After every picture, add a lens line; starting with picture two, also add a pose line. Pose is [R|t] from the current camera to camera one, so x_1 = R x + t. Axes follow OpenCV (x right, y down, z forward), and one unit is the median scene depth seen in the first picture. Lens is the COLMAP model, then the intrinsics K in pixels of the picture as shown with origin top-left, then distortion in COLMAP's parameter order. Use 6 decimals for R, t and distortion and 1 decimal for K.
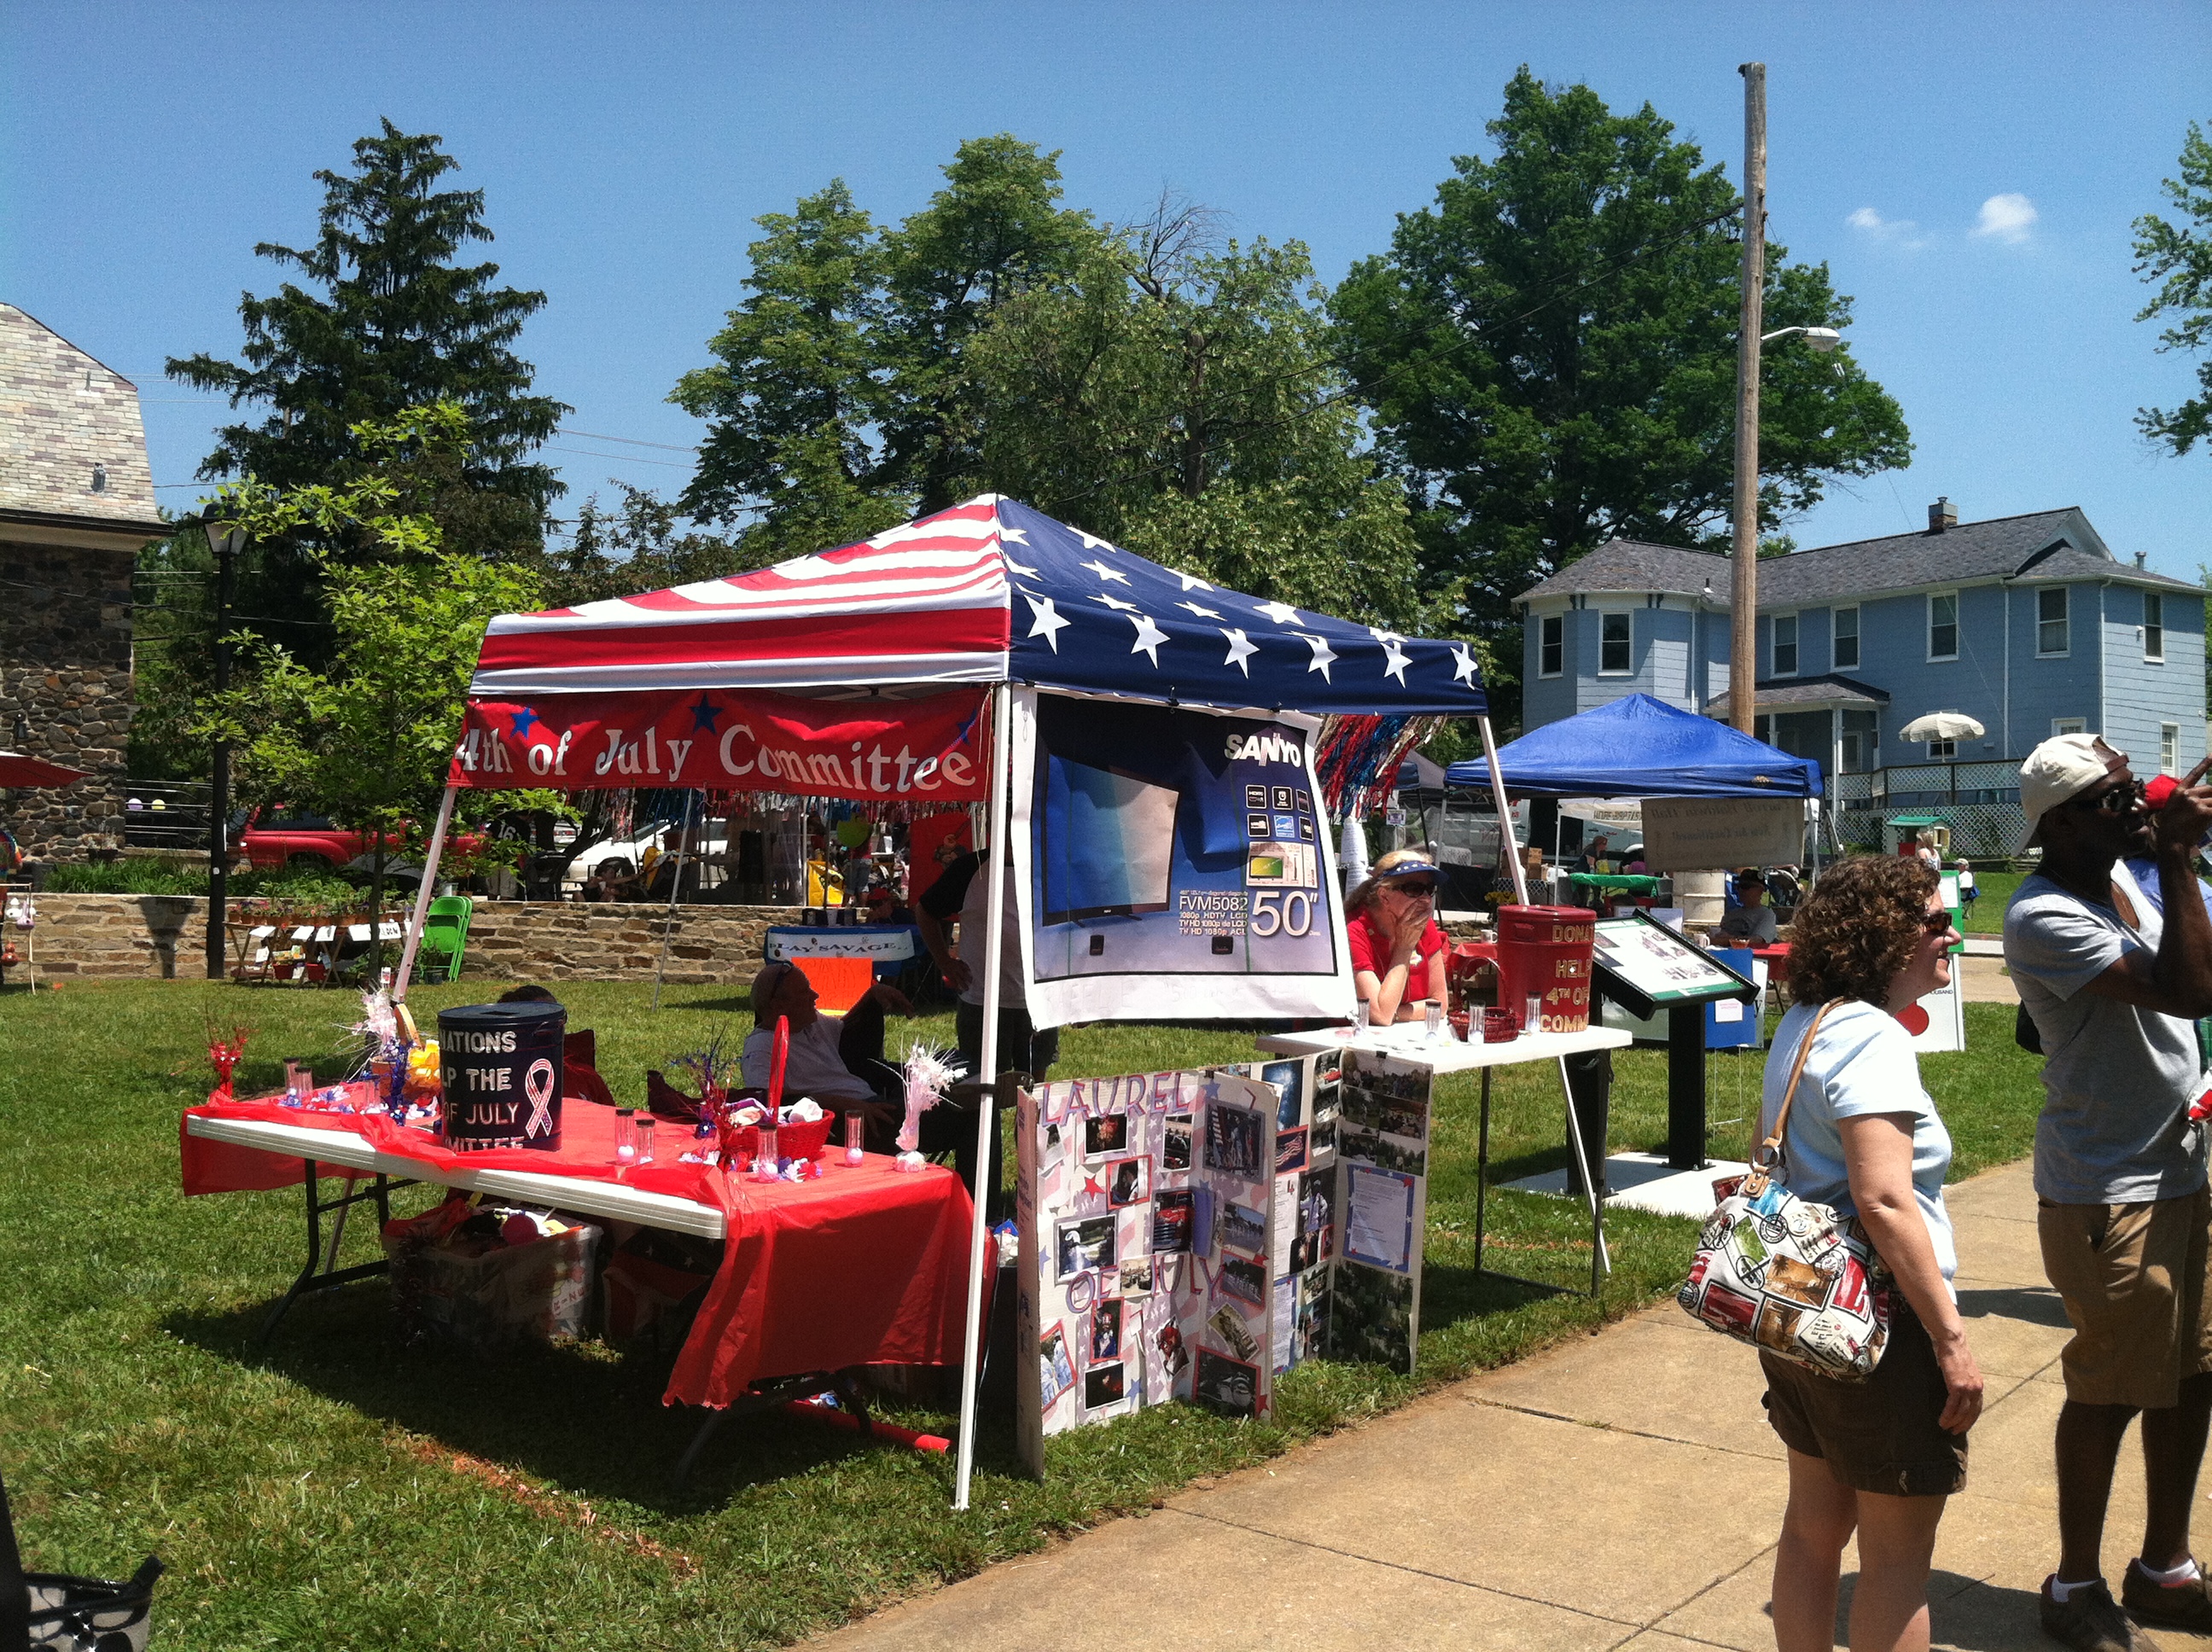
lens RADIAL K [[2223.6, 0, 1106.6], [0, 2223.6, 826.8], [0, 0, 1]] dist [-0.031012, 0.000000]
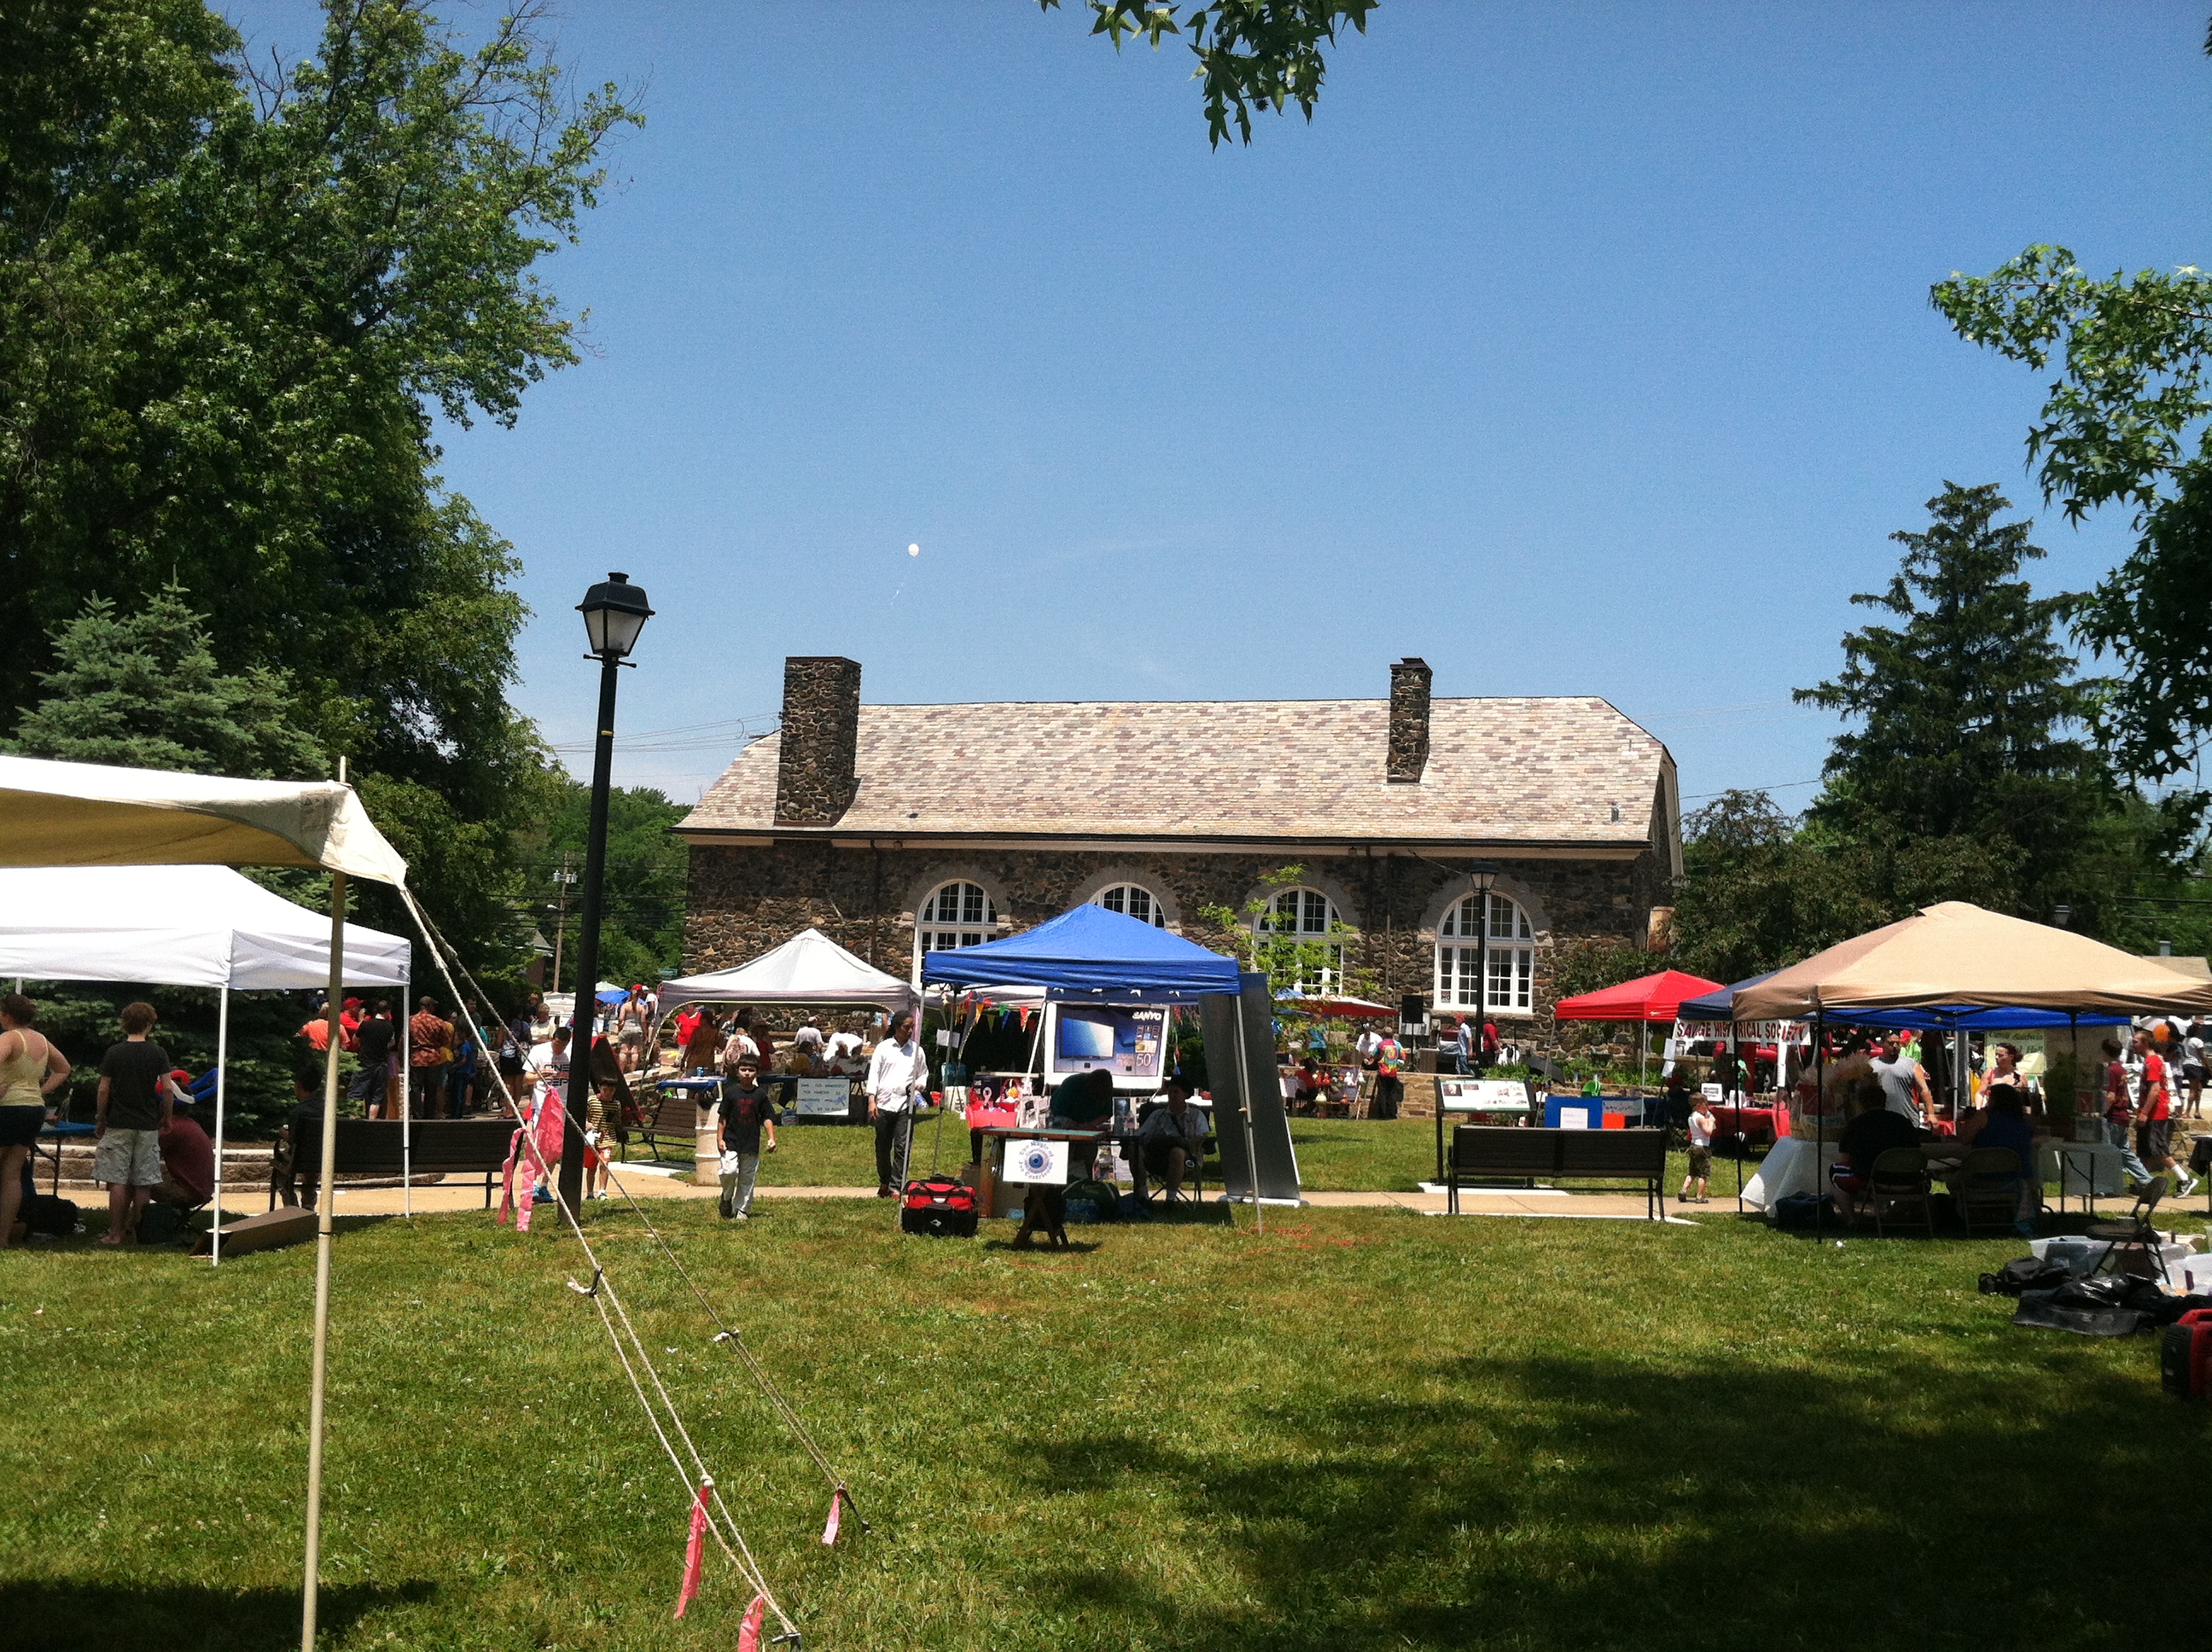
lens RADIAL K [[2223.6, 0, 1101.7], [0, 2223.6, 838.5], [0, 0, 1]] dist [-0.031012, 0.000000]
pose [[0.628153, -0.070391, -0.774899, 0.479752], [-0.001109, 0.995818, -0.091358, 0.001625], [0.778089, 0.058246, 0.625448, -0.227987]]
